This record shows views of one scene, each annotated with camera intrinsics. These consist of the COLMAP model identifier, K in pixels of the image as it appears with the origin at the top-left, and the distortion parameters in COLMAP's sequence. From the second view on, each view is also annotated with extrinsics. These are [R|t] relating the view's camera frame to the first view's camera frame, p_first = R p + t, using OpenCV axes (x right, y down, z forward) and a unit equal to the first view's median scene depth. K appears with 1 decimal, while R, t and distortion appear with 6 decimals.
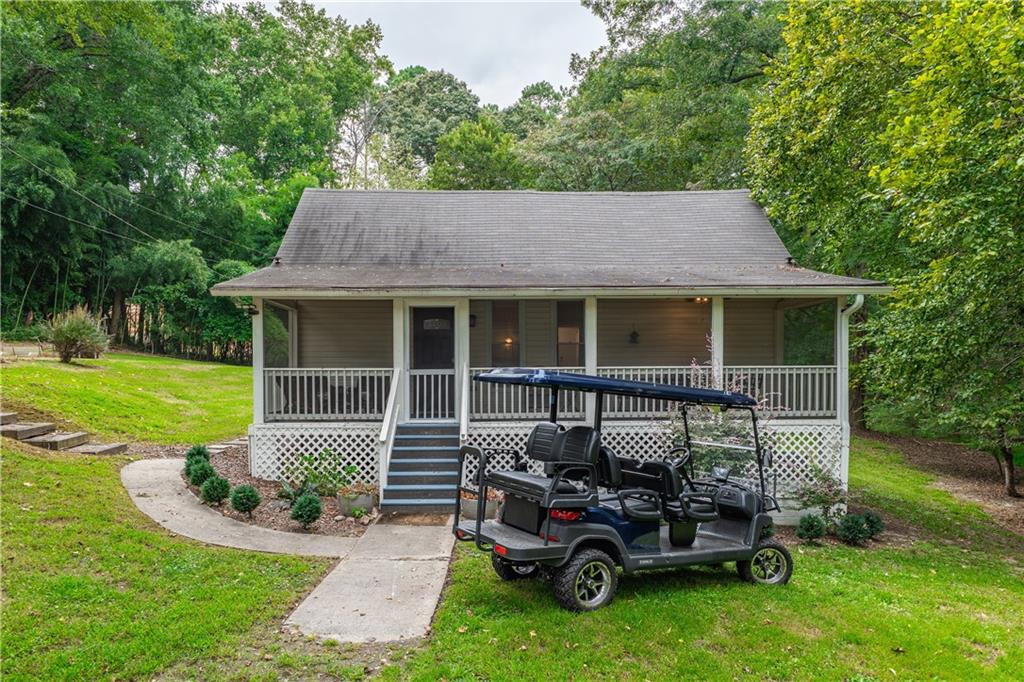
lens RADIAL K [[659.2, 0, 505.2], [0, 659.2, 393.5], [0, 0, 1]] dist [0.006932, -0.007934]
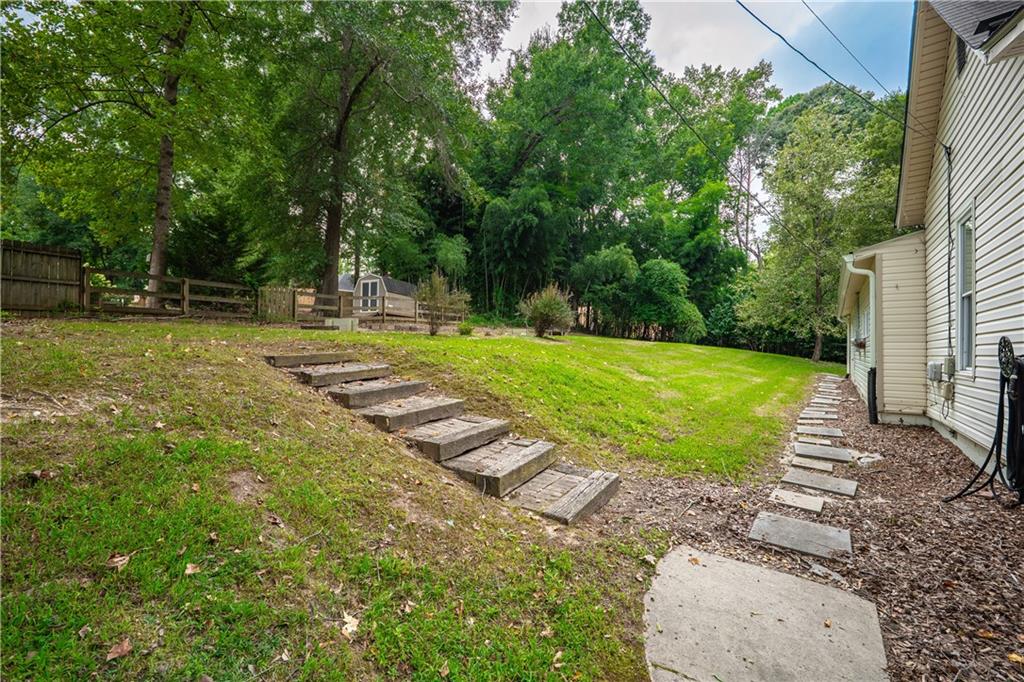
lens RADIAL K [[414.4, 0, 494.6], [0, 414.4, 342.8], [0, 0, 1]] dist [-0.011114, -0.000437]
pose [[0.757296, -0.004975, -0.653053, -0.397282], [-0.027470, 0.998843, -0.039464, -0.010644], [0.652493, 0.047825, 0.756284, 0.628104]]
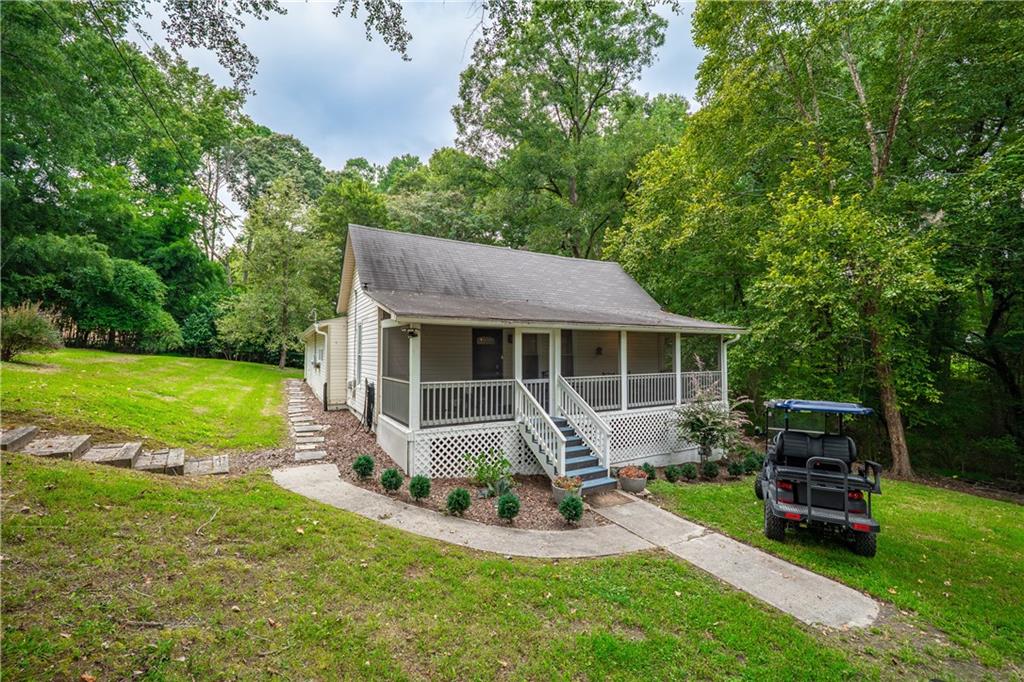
lens RADIAL K [[414.4, 0, 519.4], [0, 414.4, 344.4], [0, 0, 1]] dist [-0.011114, -0.000437]
pose [[0.878493, 0.014232, 0.477544, -0.442455], [0.008635, 0.998920, -0.045654, -0.055800], [-0.477678, 0.044230, 0.877421, 0.206620]]
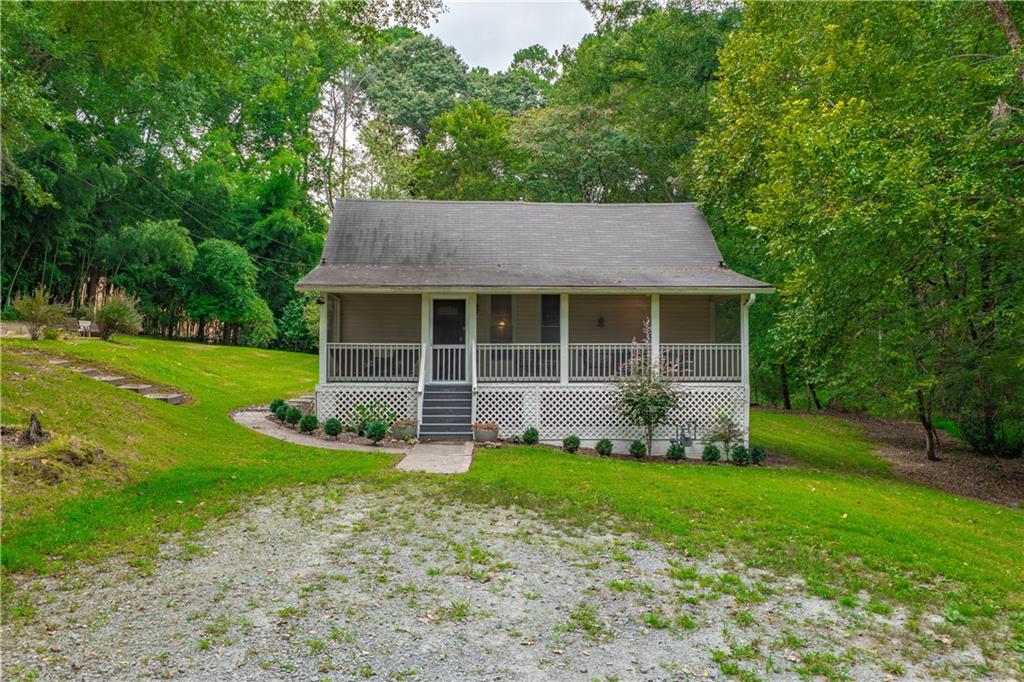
lens RADIAL K [[779.9, 0, 521.7], [0, 779.9, 341.2], [0, 0, 1]] dist [0.006687, -0.008074]
pose [[0.999260, 0.006245, 0.037963, -0.017159], [-0.004131, 0.998449, -0.055512, 0.036484], [-0.038251, 0.055314, 0.997736, -0.502953]]
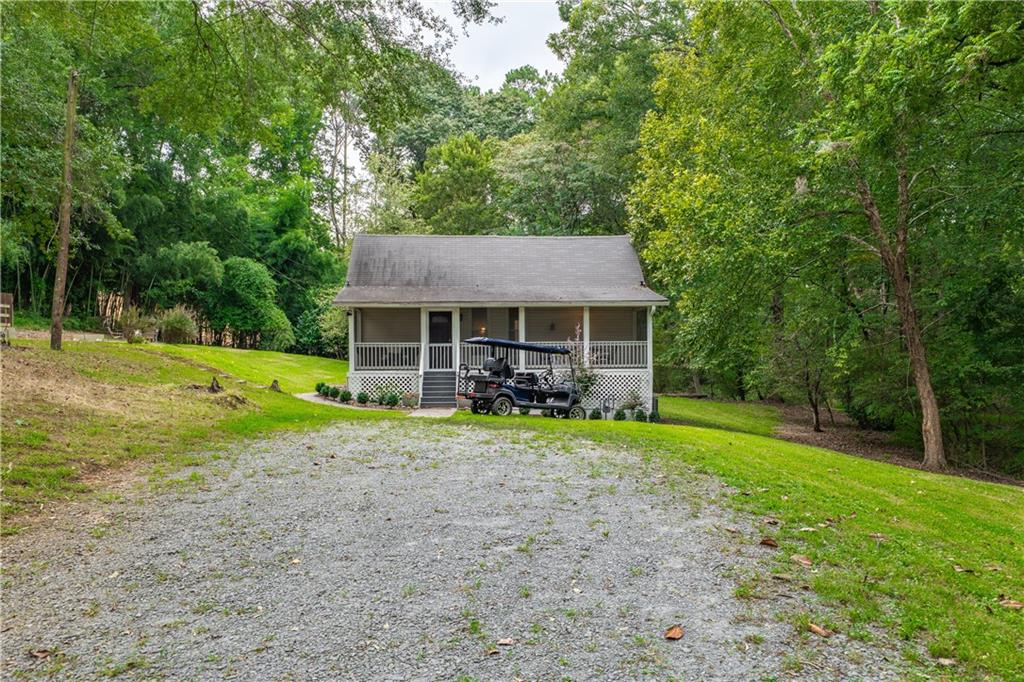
lens RADIAL K [[779.9, 0, 550.2], [0, 779.9, 393.2], [0, 0, 1]] dist [0.006687, -0.008074]
pose [[0.997396, -0.006005, 0.071864, 0.036374], [0.005915, 0.999981, 0.001475, 0.086884], [-0.071872, -0.001046, 0.997413, -1.057742]]
